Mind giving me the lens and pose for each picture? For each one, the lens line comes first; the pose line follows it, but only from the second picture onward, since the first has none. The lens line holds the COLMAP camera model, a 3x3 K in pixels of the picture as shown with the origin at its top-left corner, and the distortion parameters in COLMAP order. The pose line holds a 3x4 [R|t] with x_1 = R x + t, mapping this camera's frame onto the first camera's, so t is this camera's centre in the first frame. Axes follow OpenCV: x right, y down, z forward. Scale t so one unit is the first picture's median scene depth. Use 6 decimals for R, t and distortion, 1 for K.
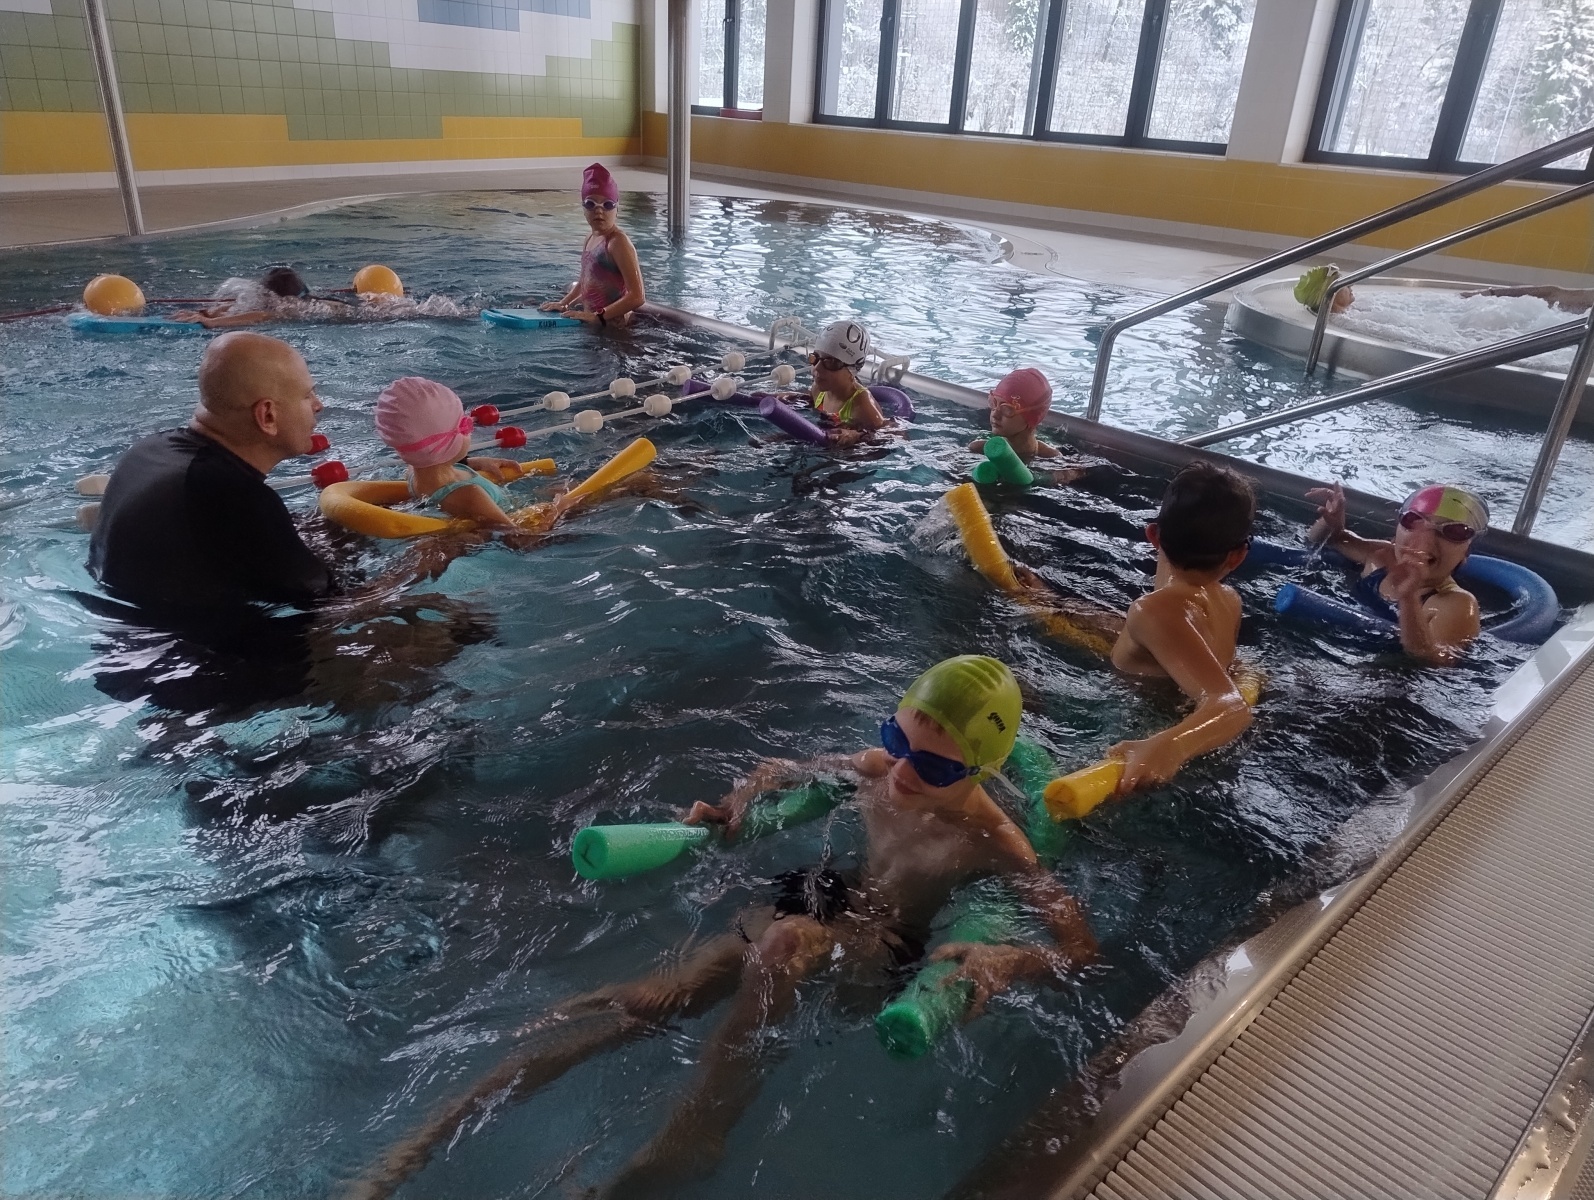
lens RADIAL K [[1112.2, 0, 794.9], [0, 1112.2, 601.1], [0, 0, 1]] dist [0.002603, 0.001904]
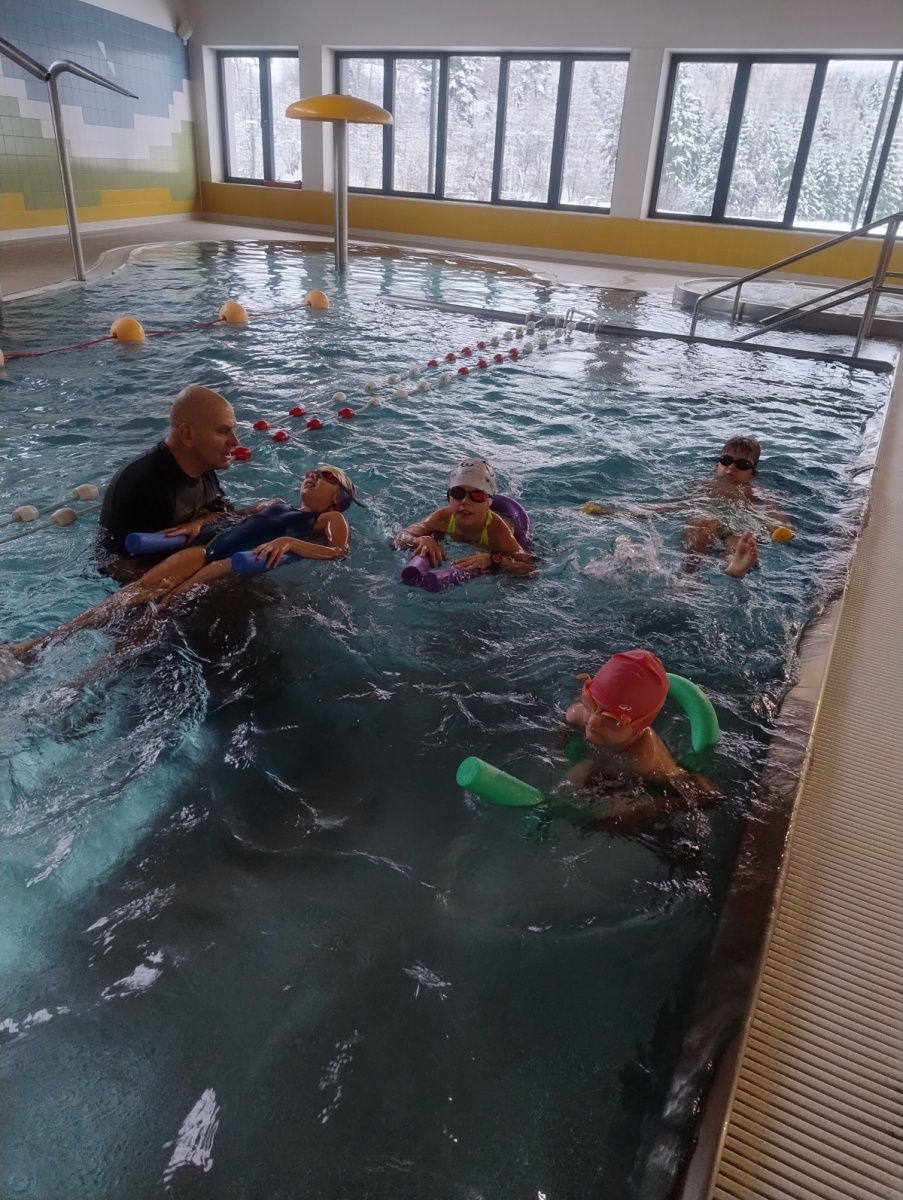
lens RADIAL K [[841.6, 0, 454.0], [0, 841.6, 601.3], [0, 0, 1]] dist [-0.001143, -0.003065]
pose [[0.943408, -0.147995, 0.296782, -0.231824], [0.127407, 0.987969, 0.087668, 0.050192], [-0.306186, -0.044894, 0.950913, -0.176531]]
